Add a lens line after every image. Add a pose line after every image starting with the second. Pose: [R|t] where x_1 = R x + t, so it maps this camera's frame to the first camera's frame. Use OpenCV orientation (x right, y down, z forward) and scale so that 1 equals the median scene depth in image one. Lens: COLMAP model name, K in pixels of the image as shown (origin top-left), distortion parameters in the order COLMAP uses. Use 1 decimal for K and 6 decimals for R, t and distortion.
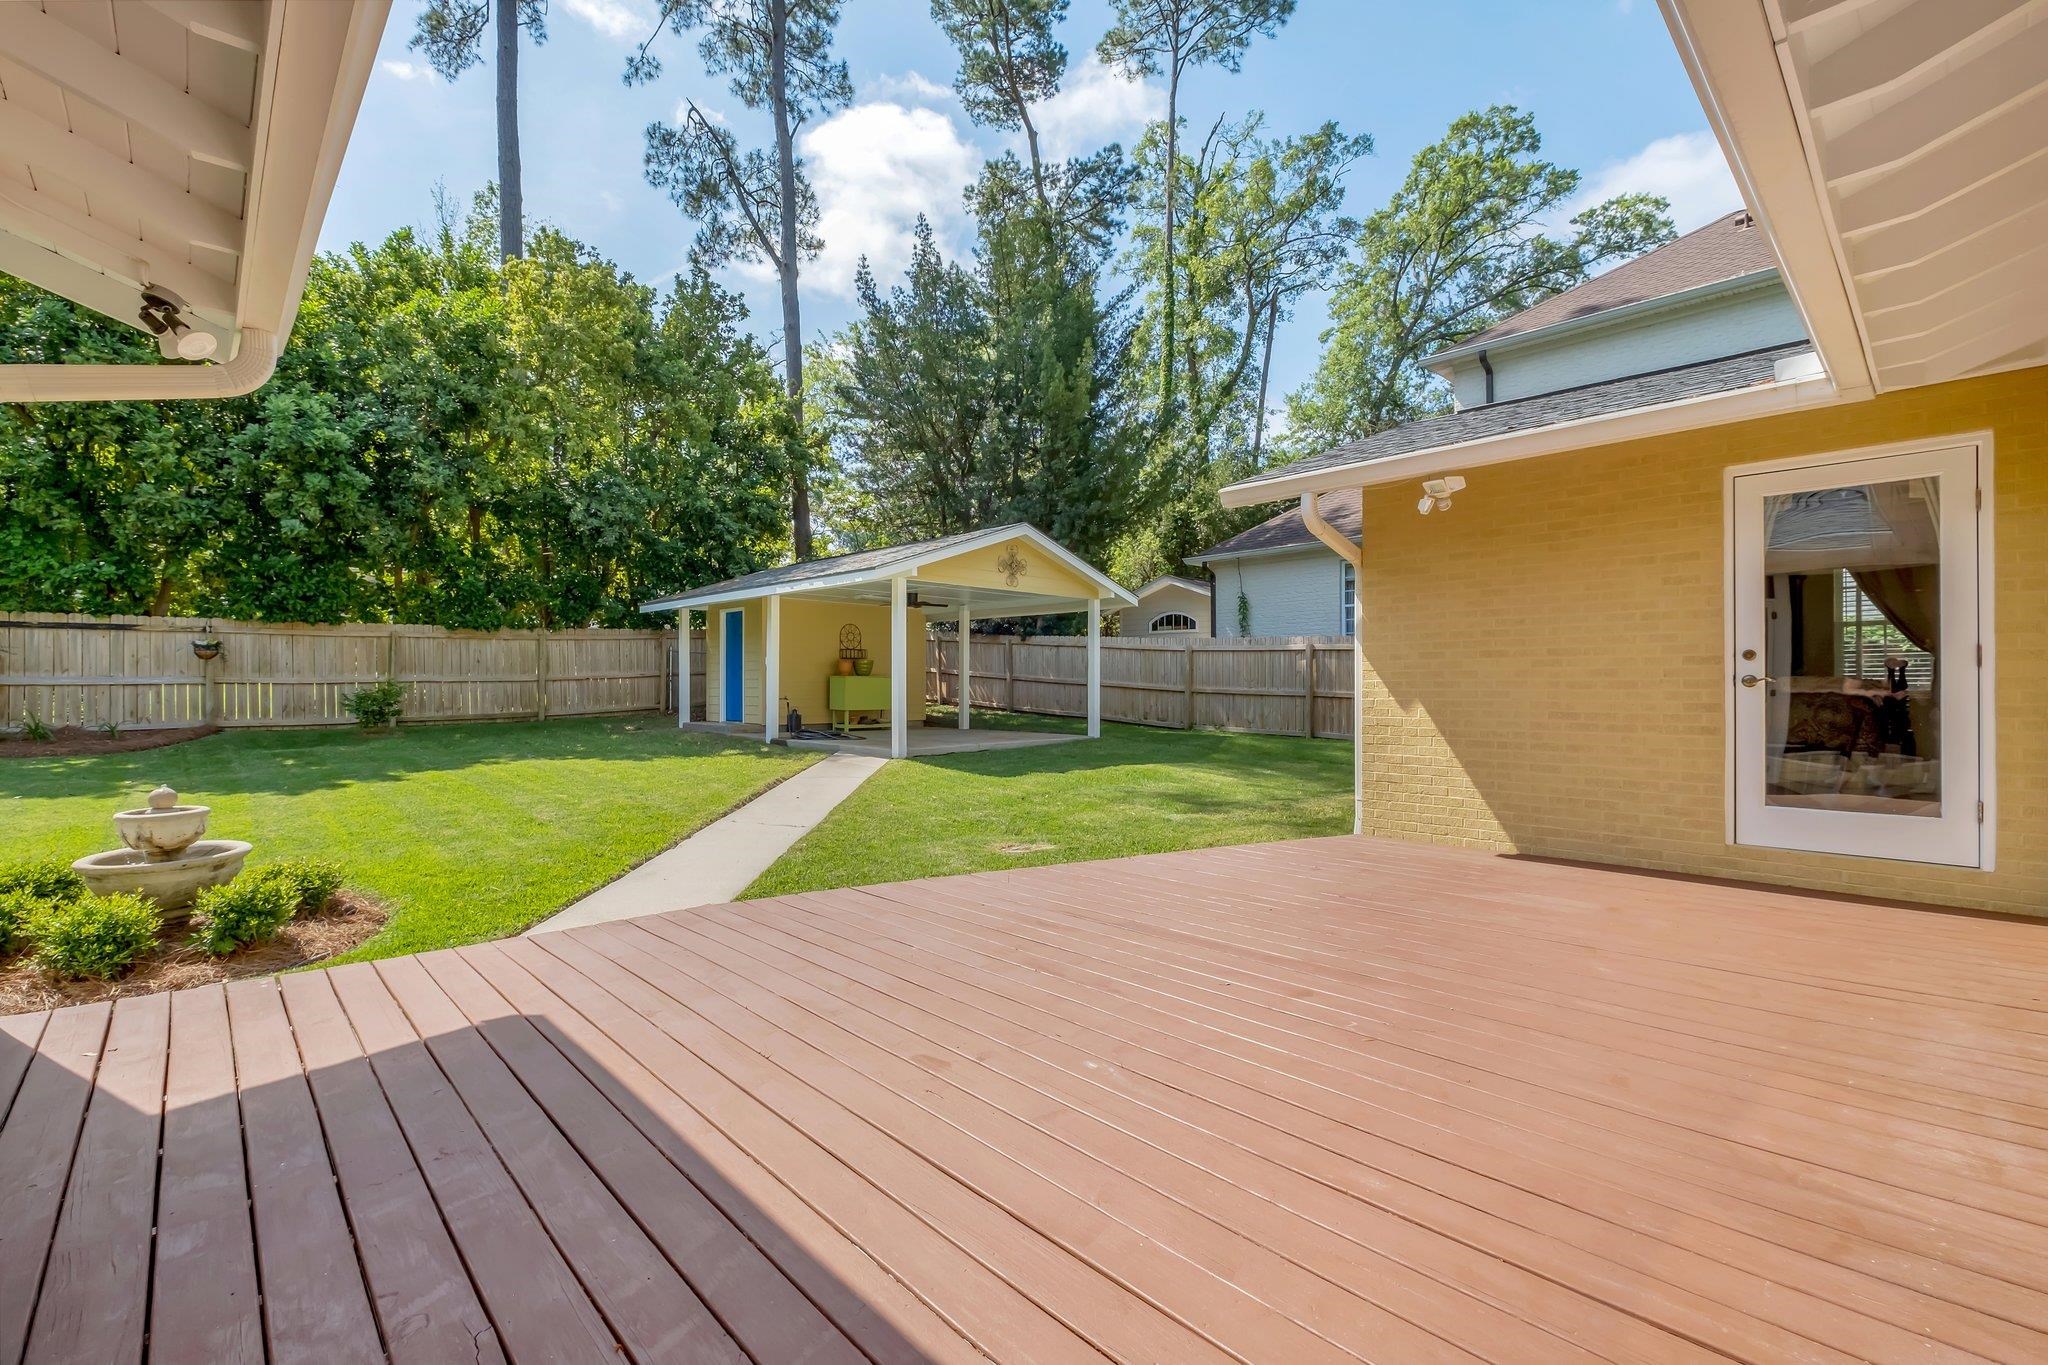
lens RADIAL K [[882.0, 0, 1014.1], [0, 882.0, 687.3], [0, 0, 1]] dist [-0.001601, -0.000936]
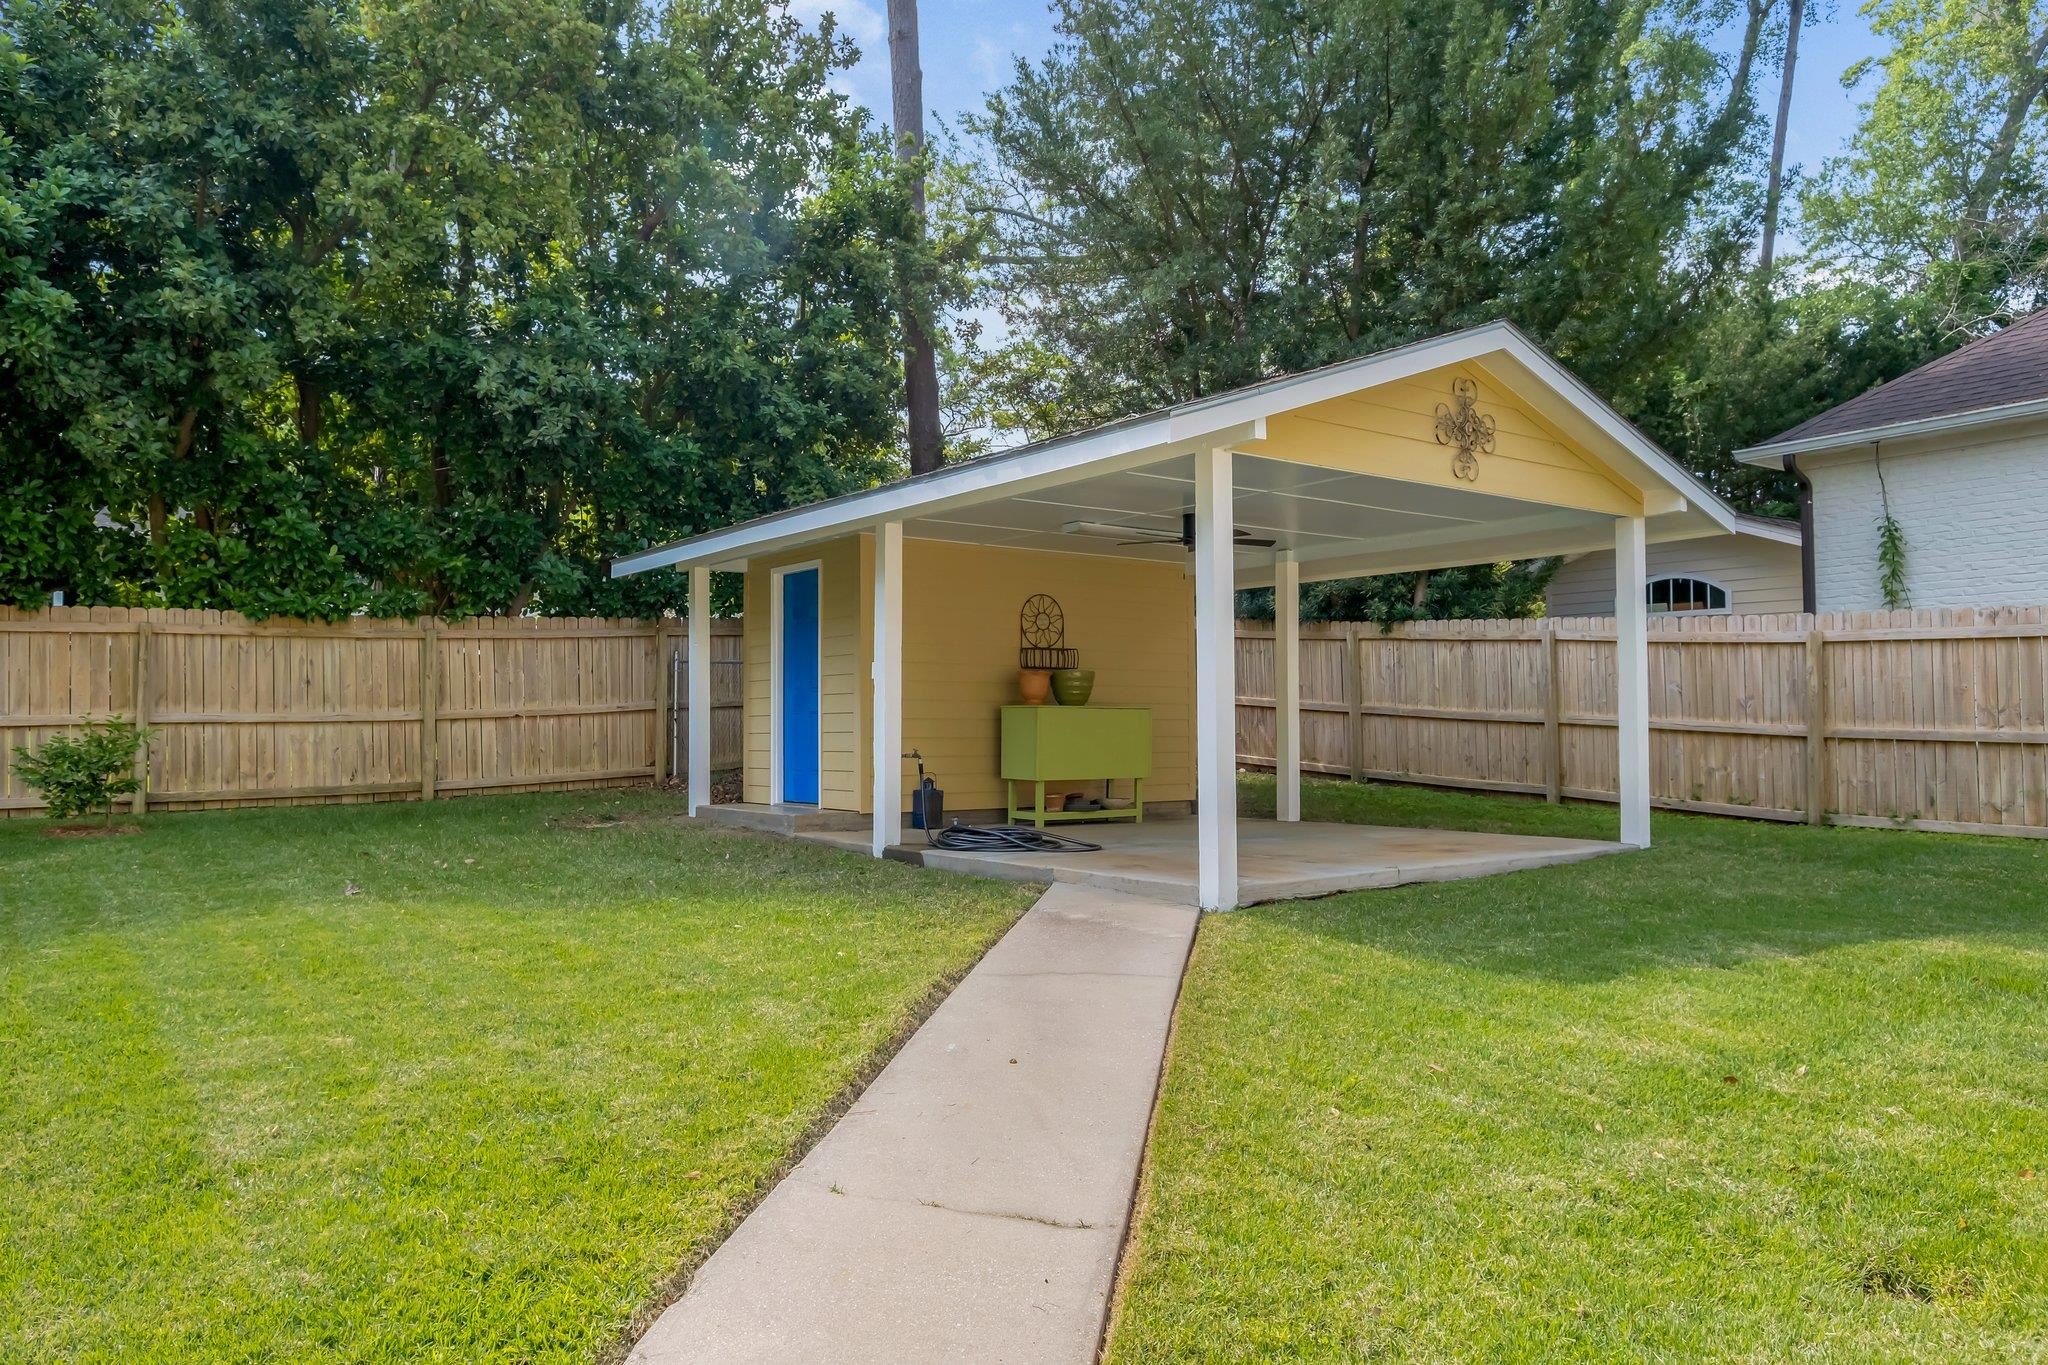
lens RADIAL K [[1415.8, 0, 1024.0], [0, 1415.8, 682.5], [0, 0, 1]] dist [0.001773, 0.005280]
pose [[0.990242, -0.009315, -0.139046, -0.094319], [0.004071, 0.999271, -0.037949, 0.003192], [0.139298, 0.037013, 0.989558, 0.269334]]
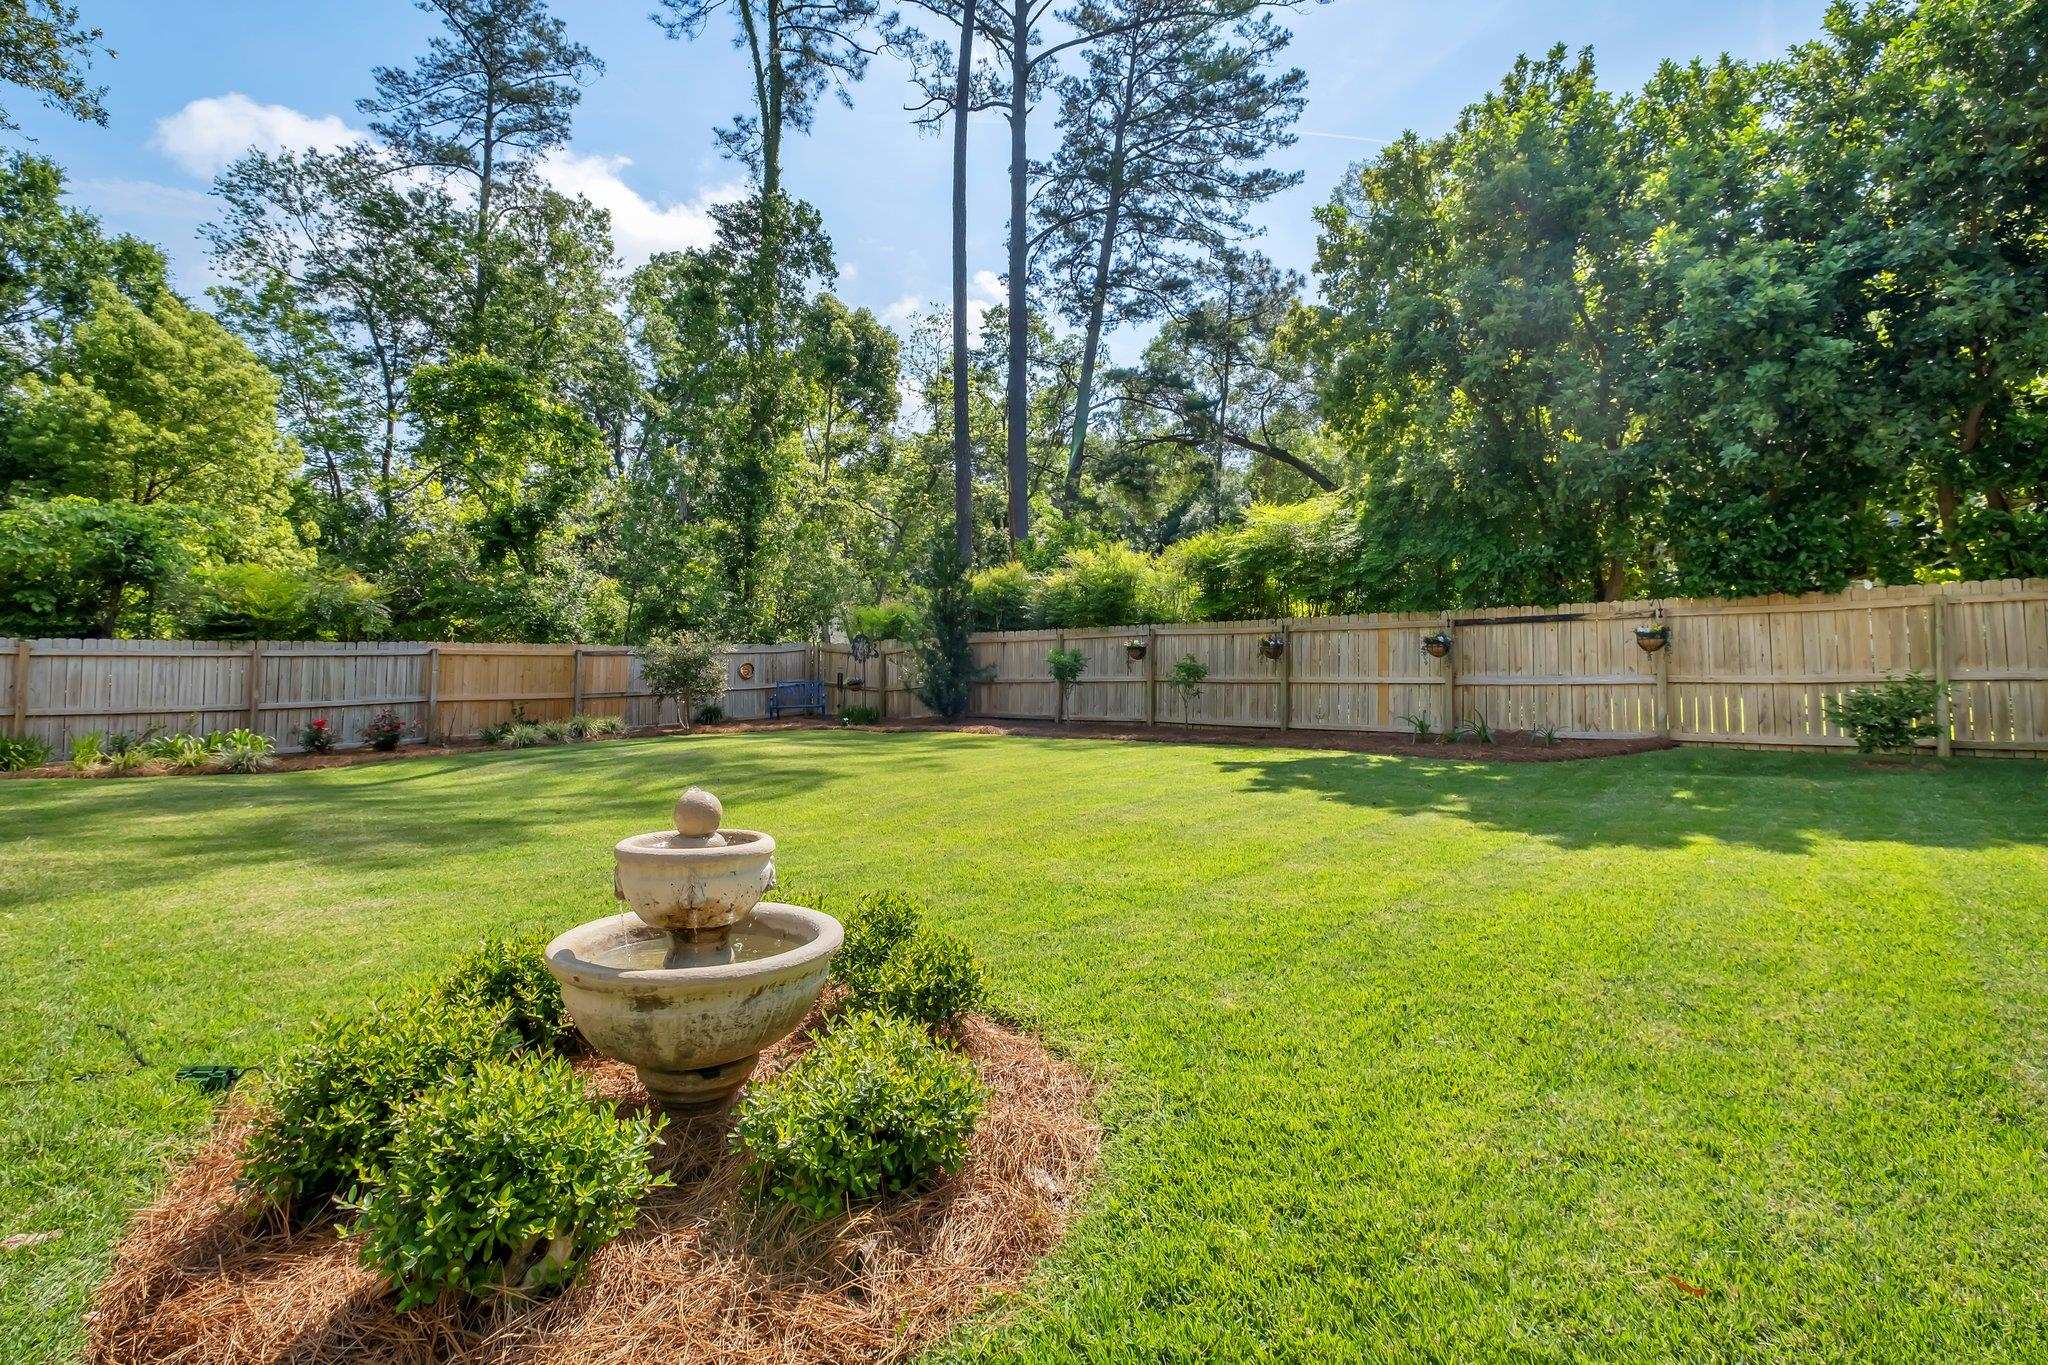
lens RADIAL K [[919.1, 0, 984.5], [0, 919.1, 636.3], [0, 0, 1]] dist [-0.010254, -0.000026]
pose [[0.057184, -0.063786, -0.996324, -0.130329], [-0.019854, 0.997687, -0.065013, 0.016611], [0.998166, 0.023498, 0.055786, 0.321098]]
